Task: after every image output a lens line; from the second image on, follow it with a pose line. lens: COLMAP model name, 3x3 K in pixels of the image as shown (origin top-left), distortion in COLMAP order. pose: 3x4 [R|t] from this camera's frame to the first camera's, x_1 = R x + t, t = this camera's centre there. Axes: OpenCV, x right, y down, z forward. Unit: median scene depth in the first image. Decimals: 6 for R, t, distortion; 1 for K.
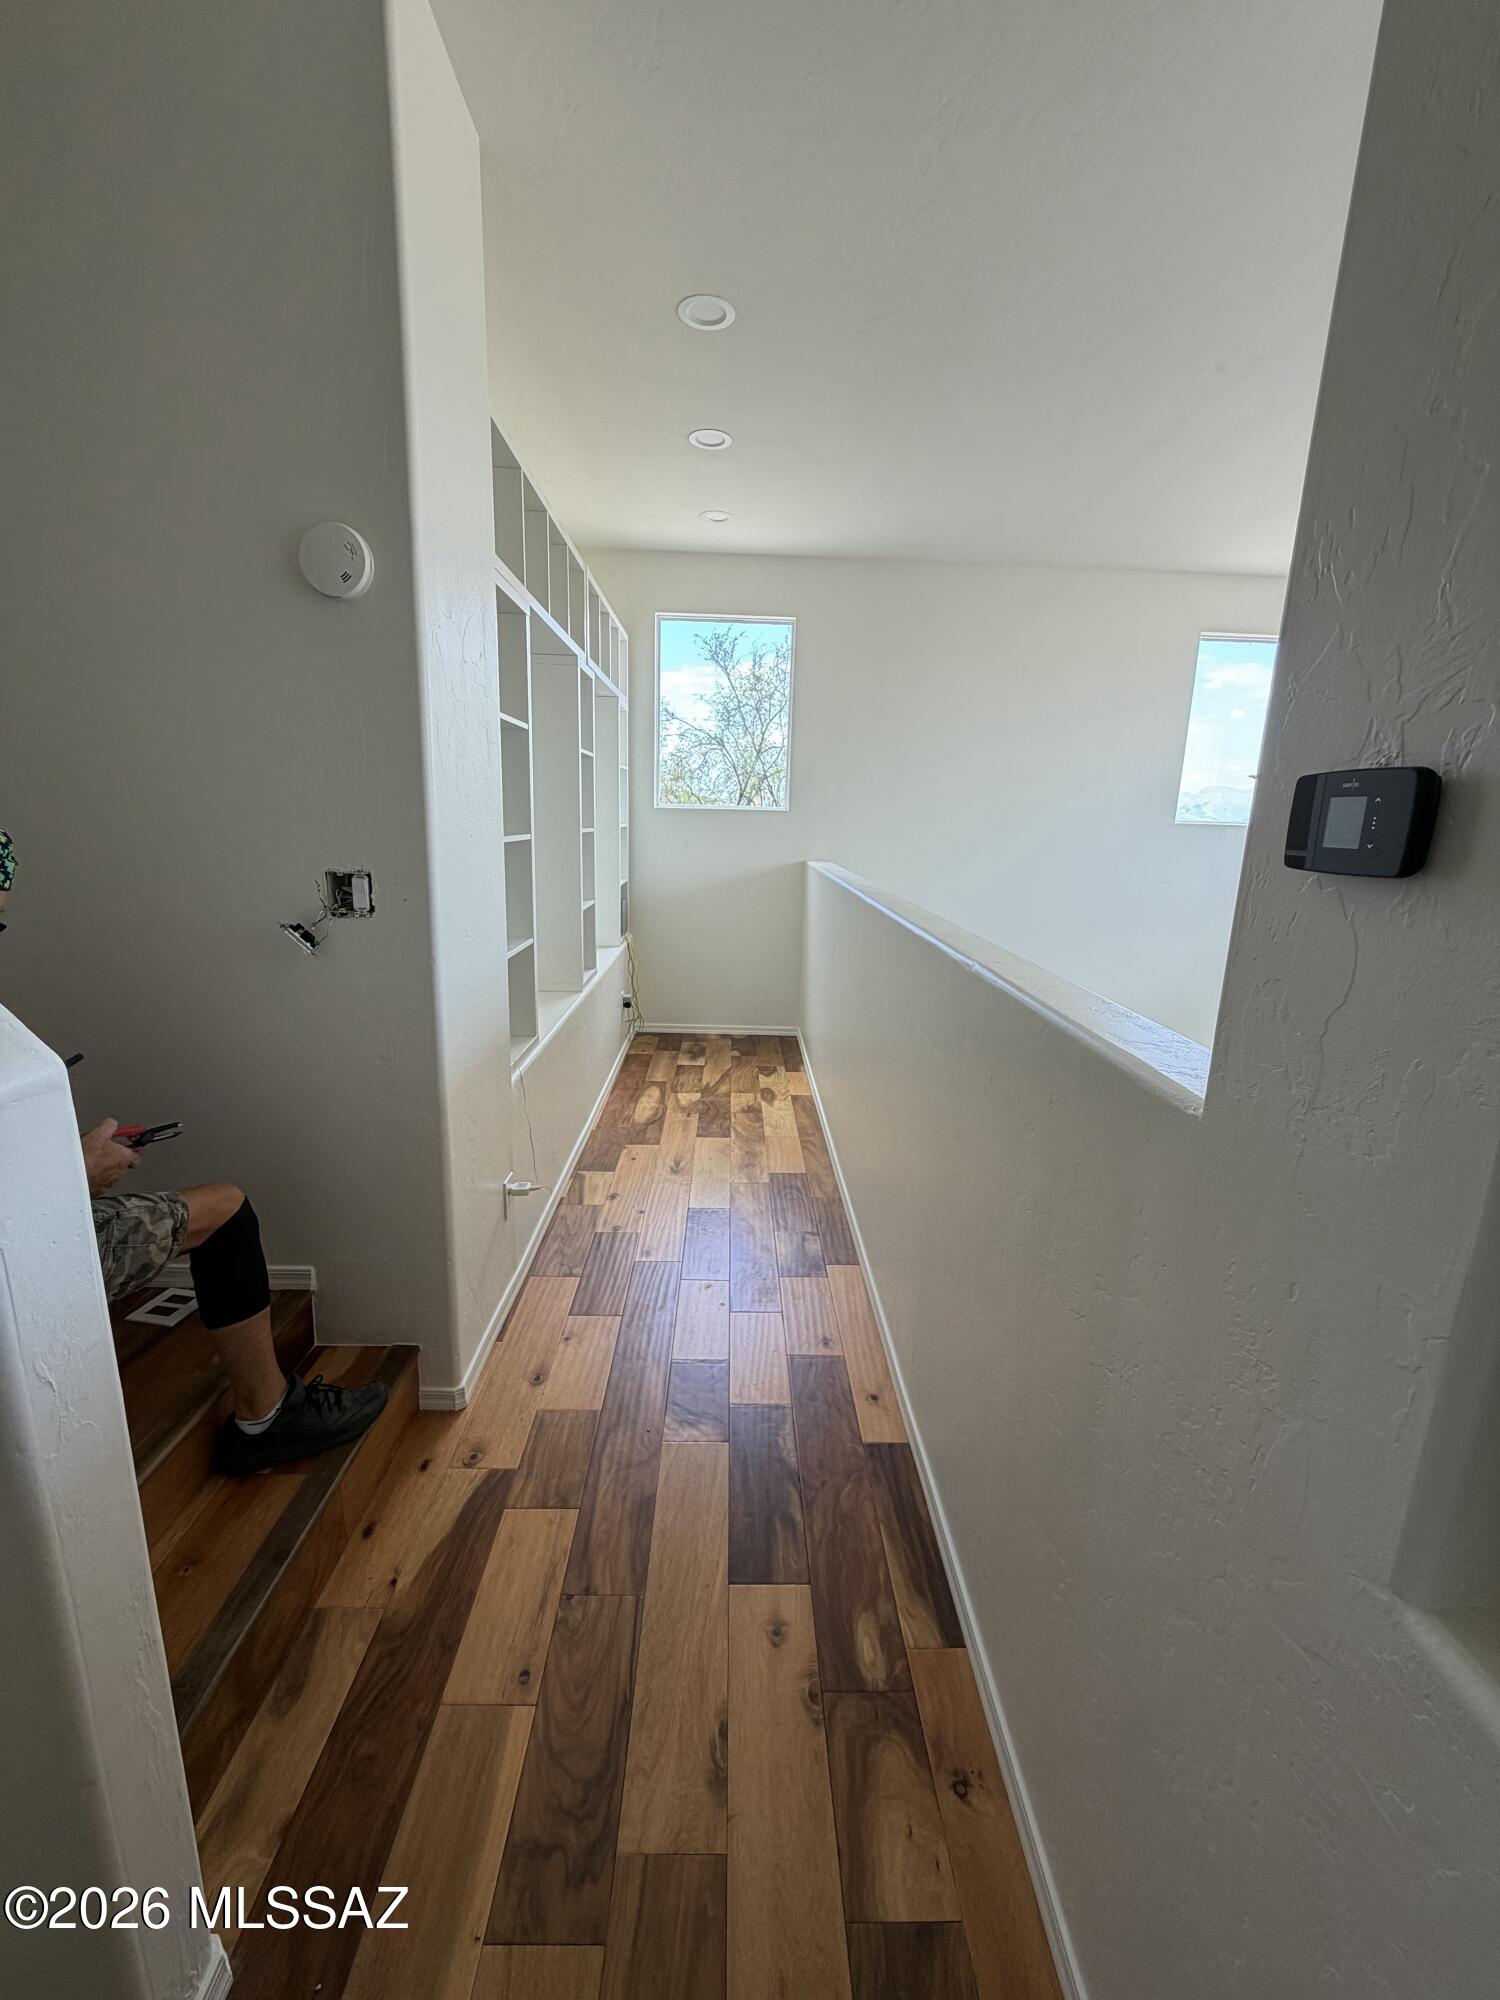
lens RADIAL K [[799.1, 0, 750.0], [0, 799.1, 1000.0], [0, 0, 1]] dist [-0.001179, 0.000127]
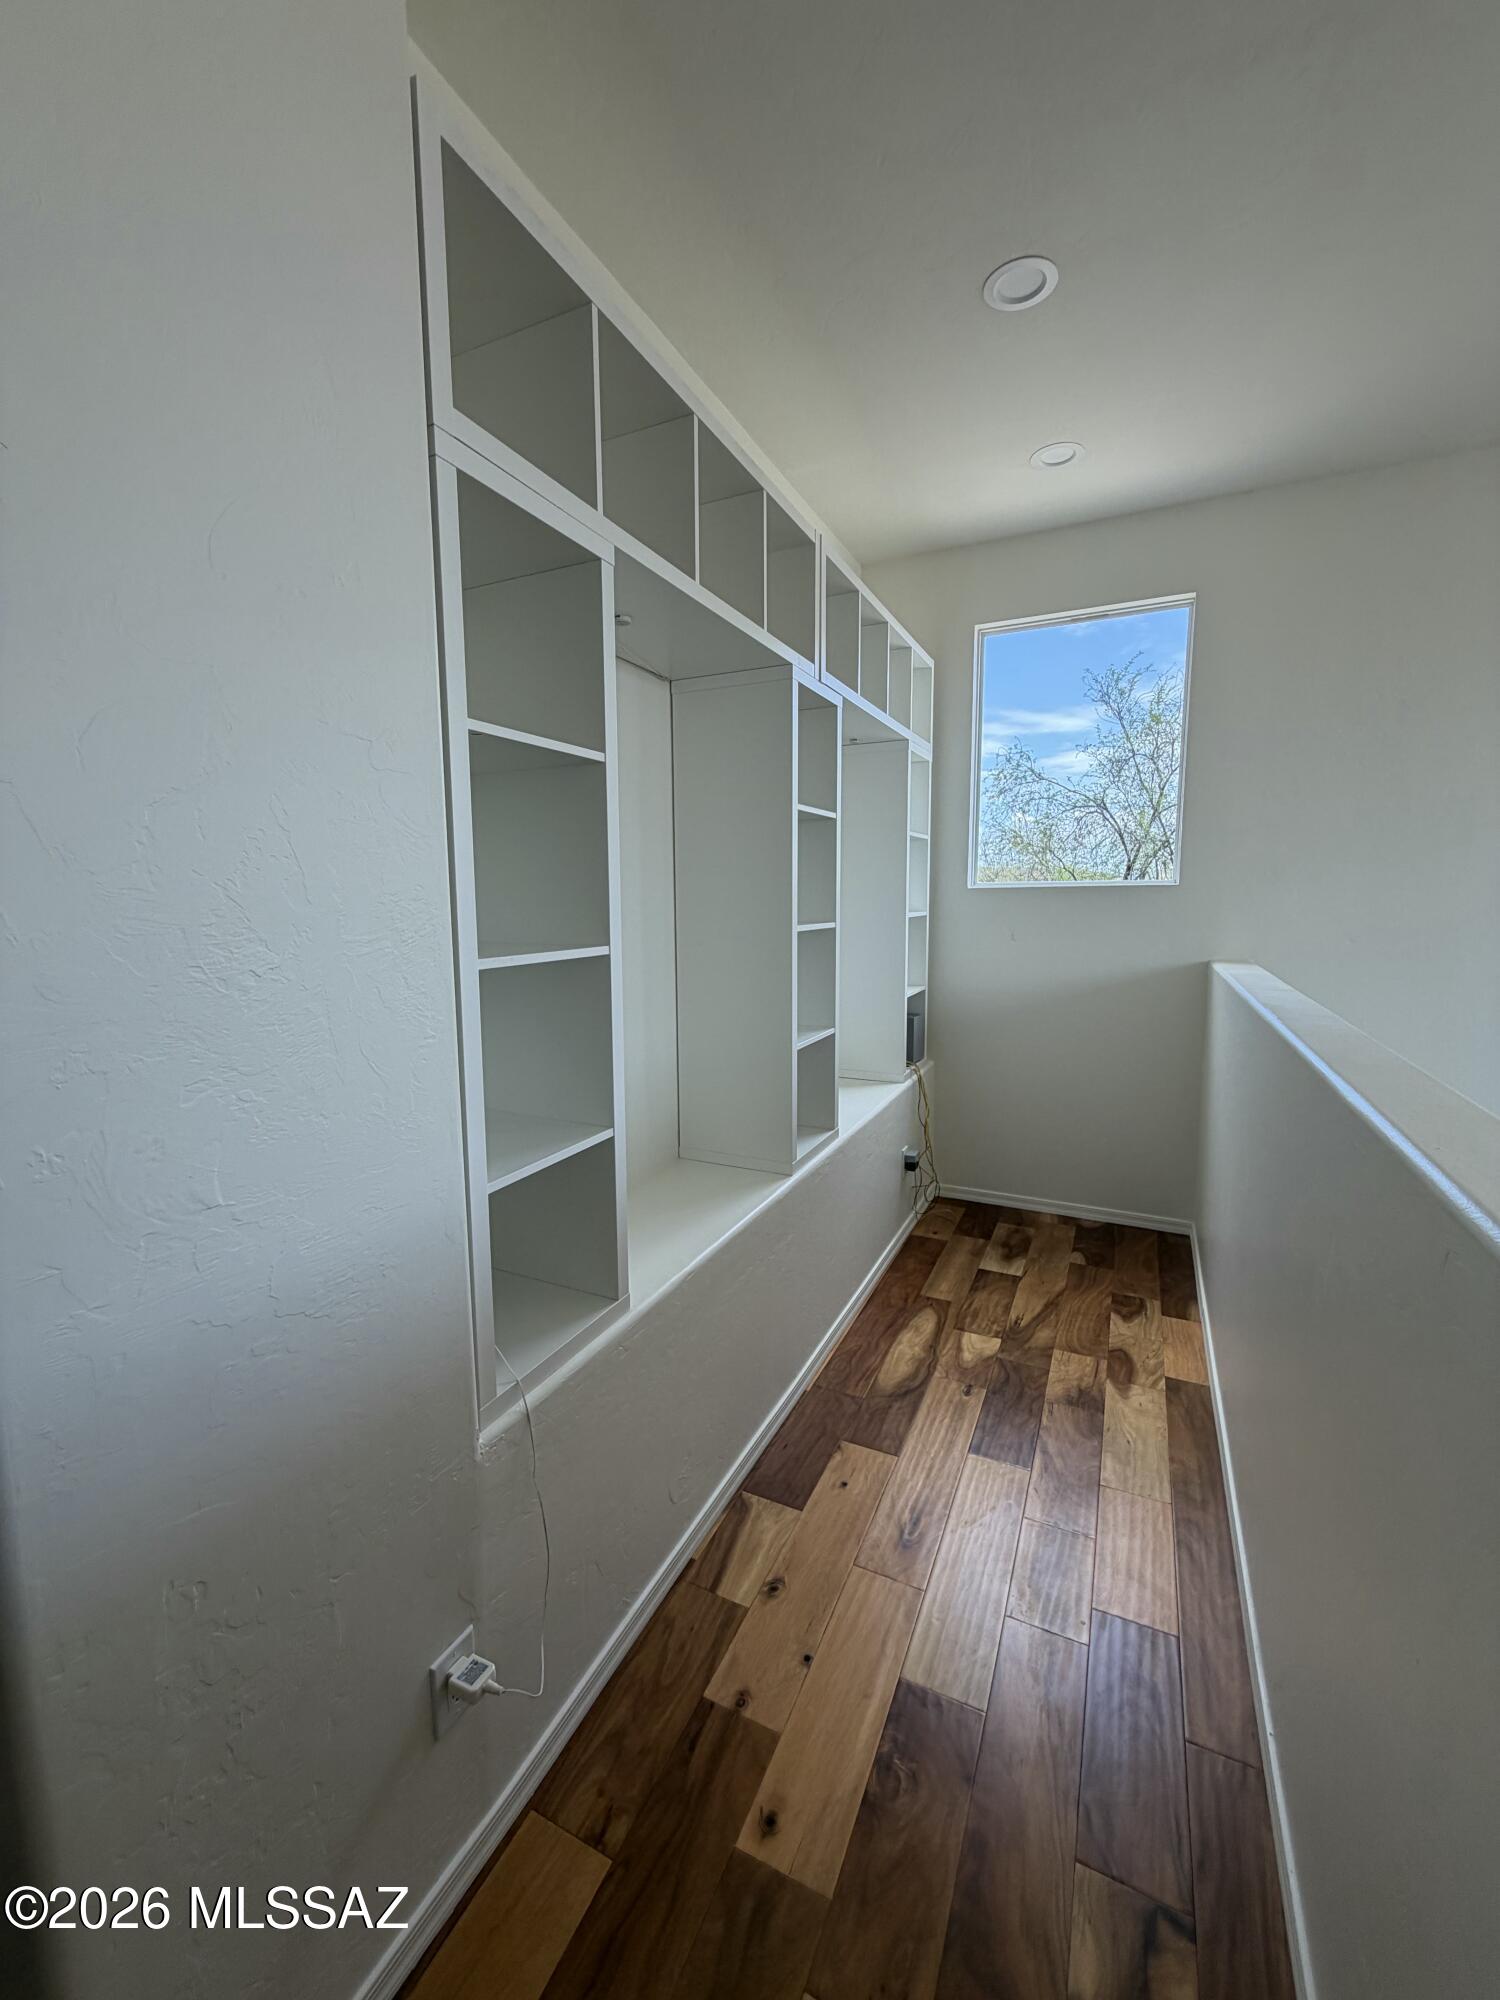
lens RADIAL K [[799.1, 0, 750.0], [0, 799.1, 1000.0], [0, 0, 1]] dist [-0.001179, 0.000127]
pose [[0.890254, 0.017128, -0.455143, 0.040754], [-0.063299, 0.994248, -0.086396, -0.076582], [0.451045, 0.105725, 0.886217, 0.330907]]
